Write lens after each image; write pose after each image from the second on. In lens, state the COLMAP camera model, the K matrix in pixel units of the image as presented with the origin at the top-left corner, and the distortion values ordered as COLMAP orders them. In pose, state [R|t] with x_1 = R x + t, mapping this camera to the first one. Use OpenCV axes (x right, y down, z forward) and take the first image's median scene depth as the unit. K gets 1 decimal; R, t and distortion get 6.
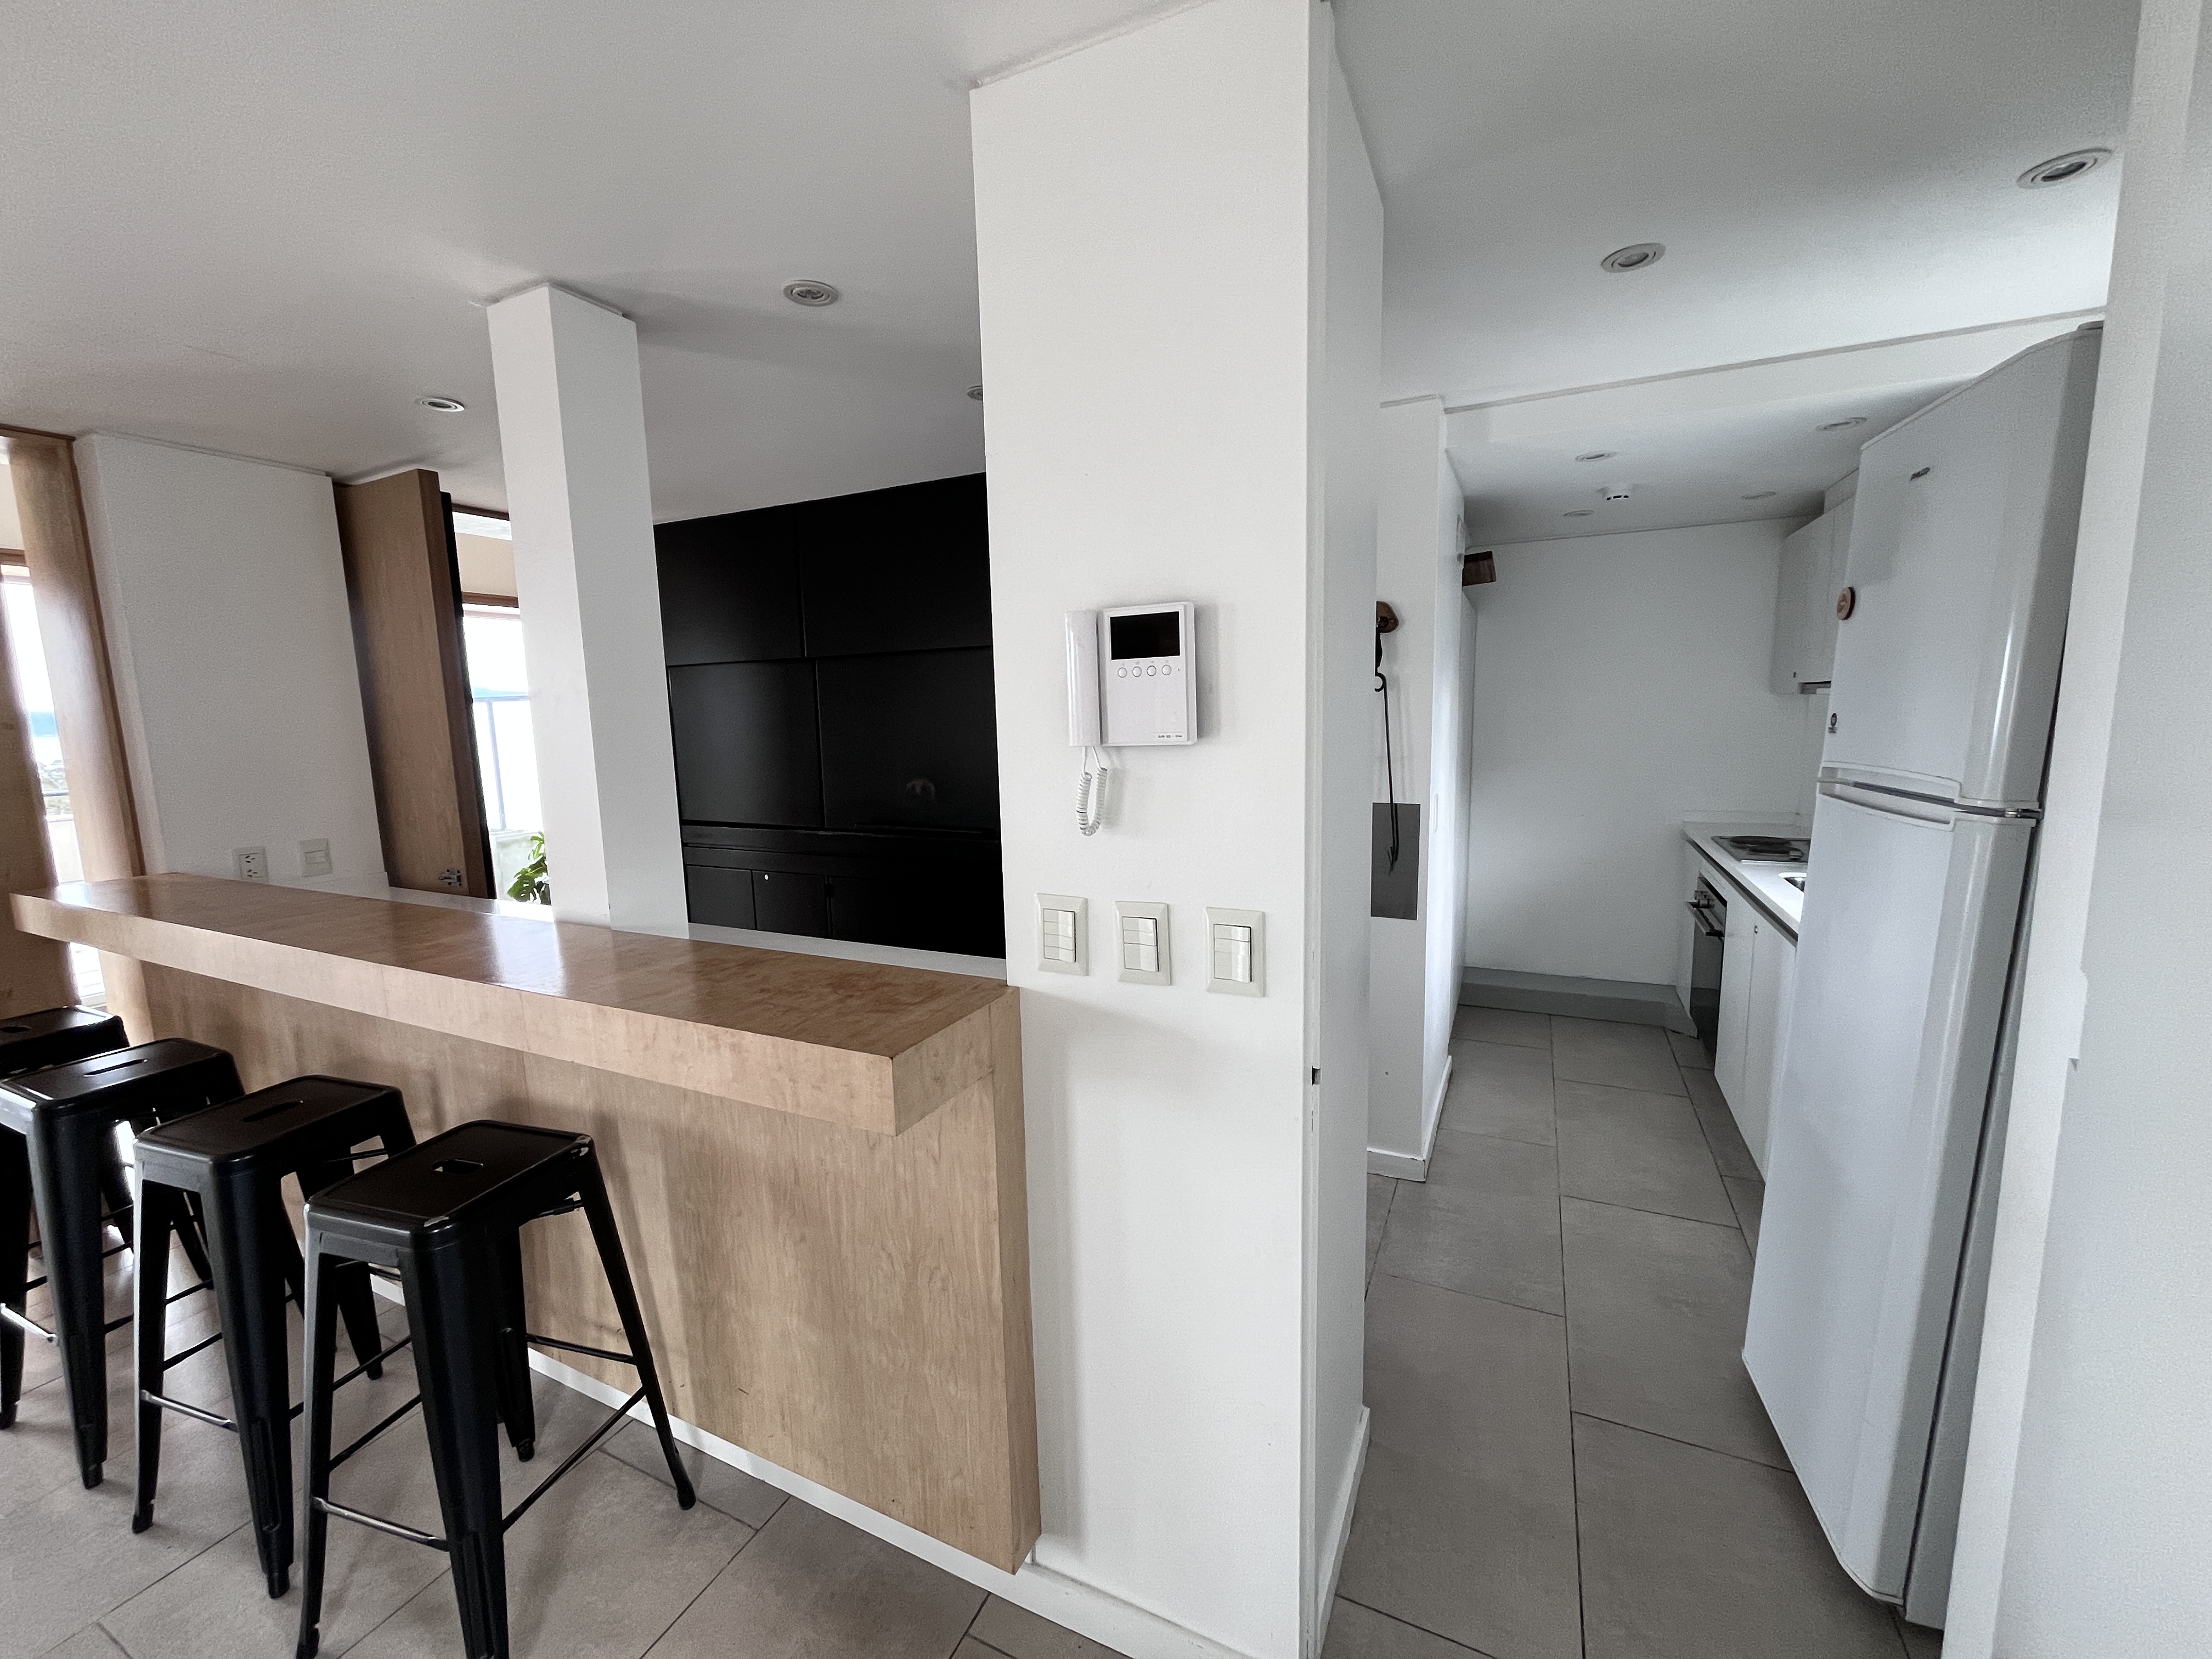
lens RADIAL K [[892.4, 0, 1101.8], [0, 892.4, 832.2], [0, 0, 1]] dist [-0.000257, -0.000114]
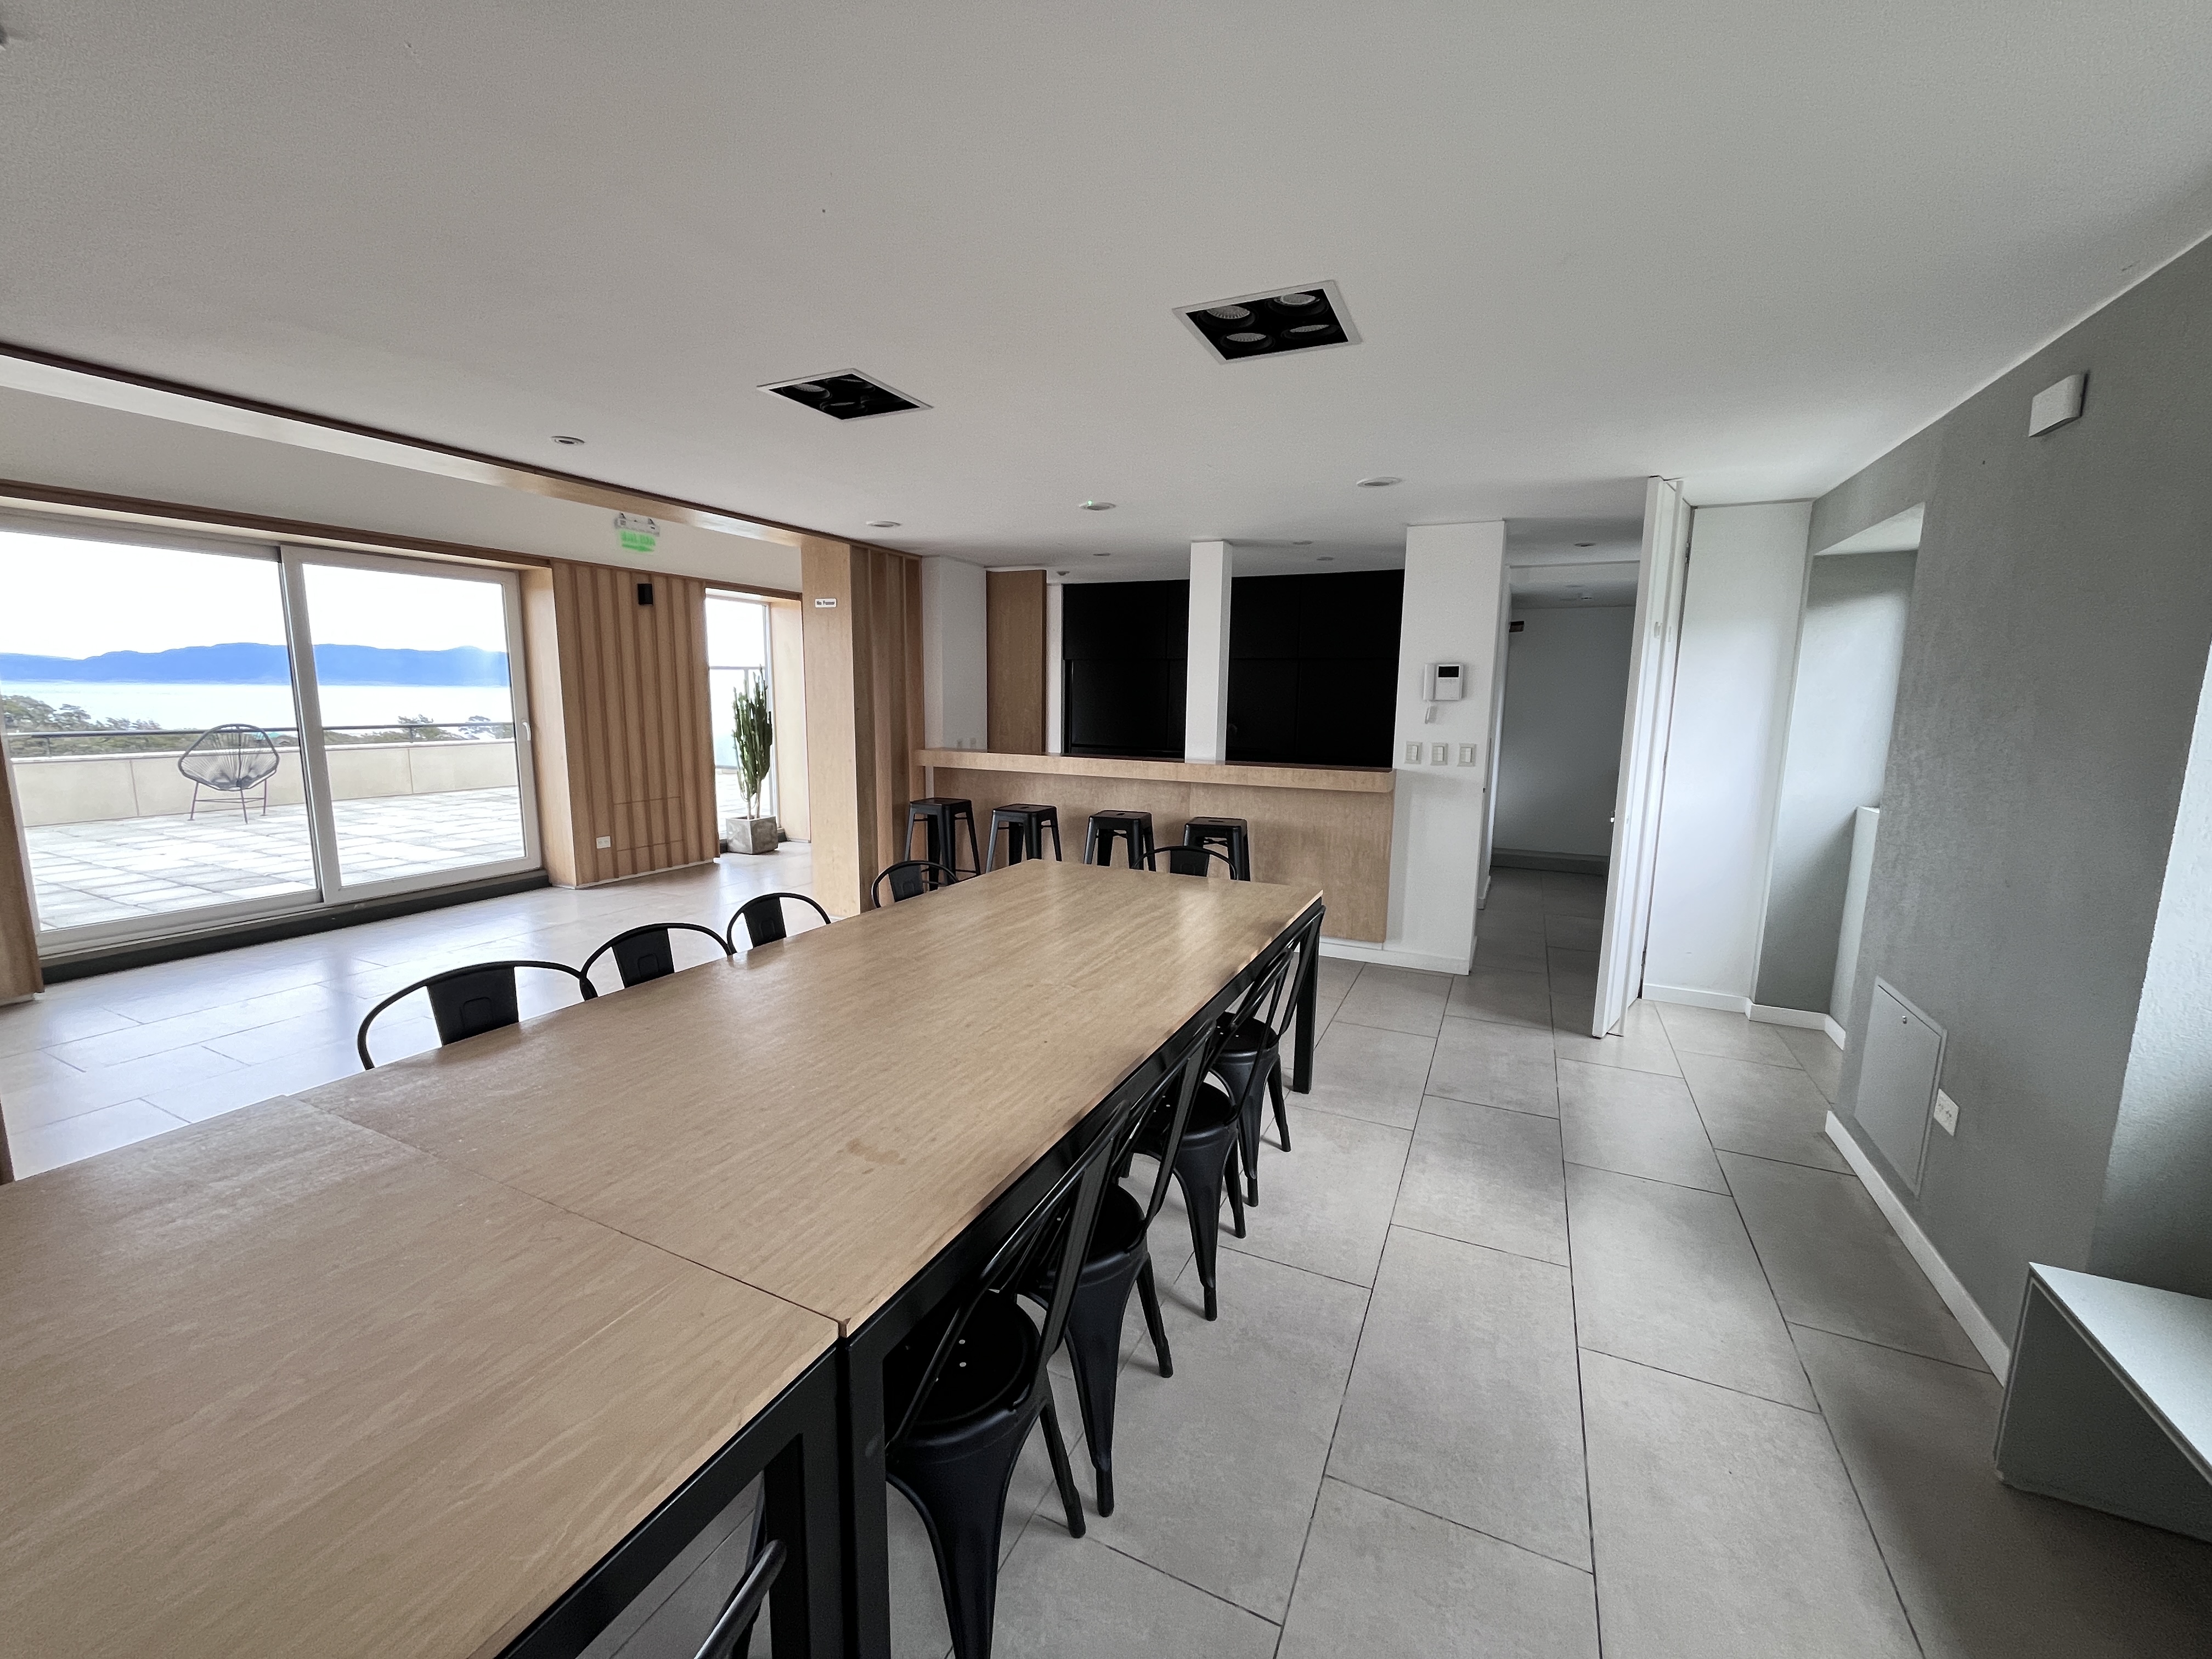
lens RADIAL K [[892.4, 0, 1105.8], [0, 892.4, 830.8], [0, 0, 1]] dist [-0.000257, -0.000114]
pose [[0.999428, 0.028463, 0.018272, -1.406002], [-0.028916, 0.999268, 0.025027, 0.394062], [-0.017546, -0.025541, 0.999520, -2.711379]]
